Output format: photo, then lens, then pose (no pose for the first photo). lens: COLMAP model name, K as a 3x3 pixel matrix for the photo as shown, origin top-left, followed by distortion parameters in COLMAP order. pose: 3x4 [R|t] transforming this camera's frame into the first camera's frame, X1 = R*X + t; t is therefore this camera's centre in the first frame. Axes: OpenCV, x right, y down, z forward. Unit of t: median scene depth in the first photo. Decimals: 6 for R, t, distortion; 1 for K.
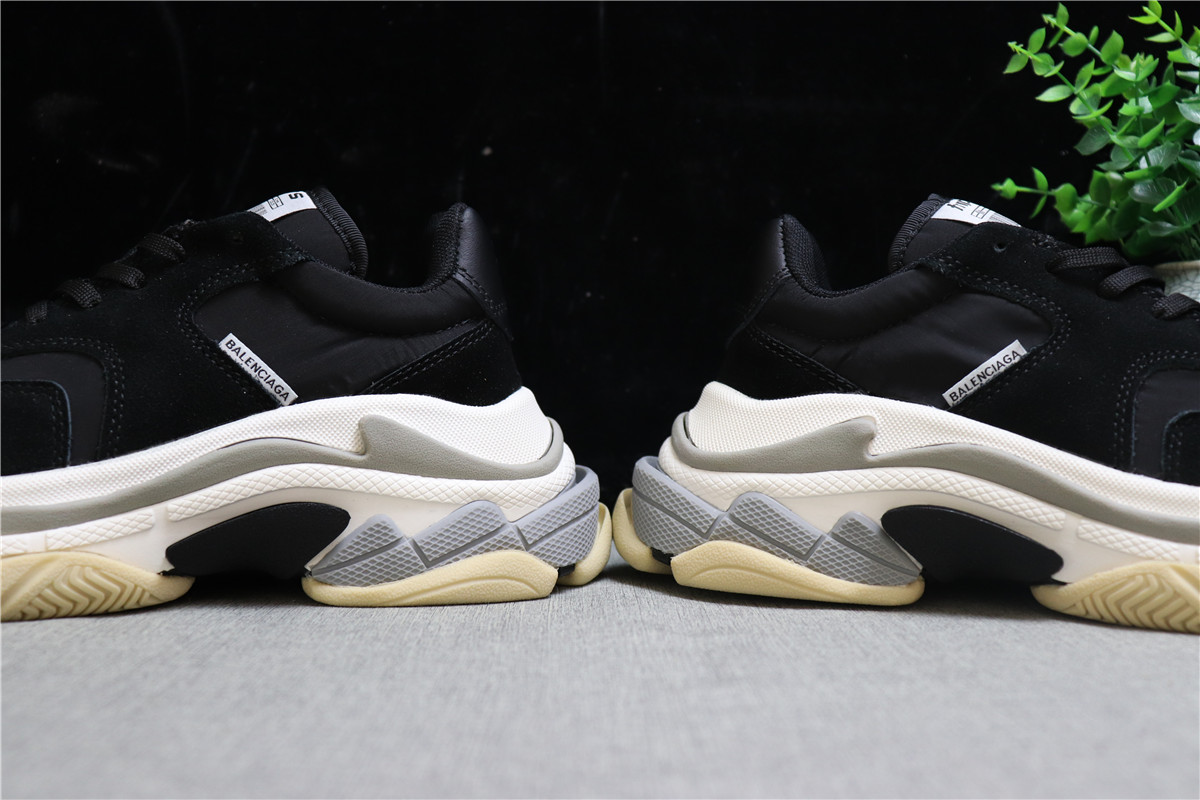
lens RADIAL K [[1410.6, 0, 600.0], [0, 1410.6, 400.0], [0, 0, 1]] dist [-0.037990, 0.074918]
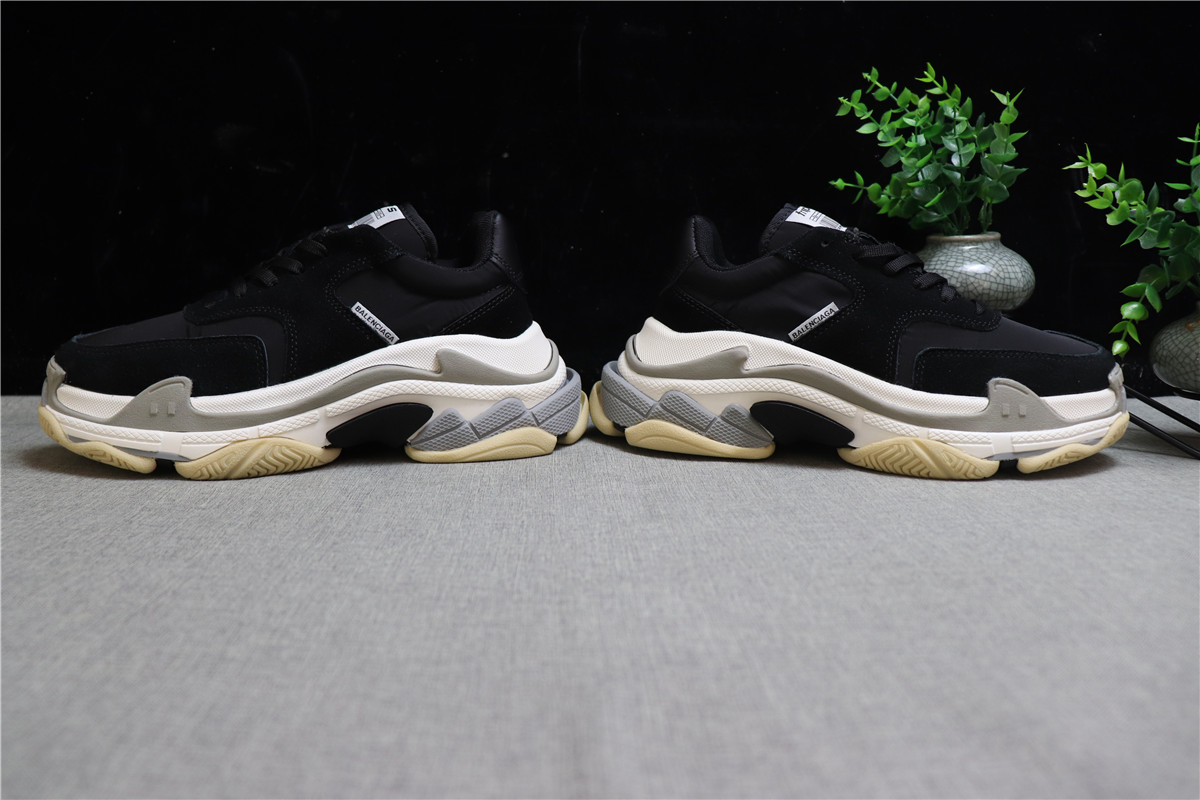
lens RADIAL K [[1034.6, 0, 600.0], [0, 1034.6, 400.0], [0, 0, 1]] dist [-0.119588, -0.009609]
pose [[0.999687, -0.007665, 0.023815, -0.008167], [0.003945, 0.988303, 0.152453, -0.113197], [-0.024705, -0.152311, 0.988024, -0.207136]]
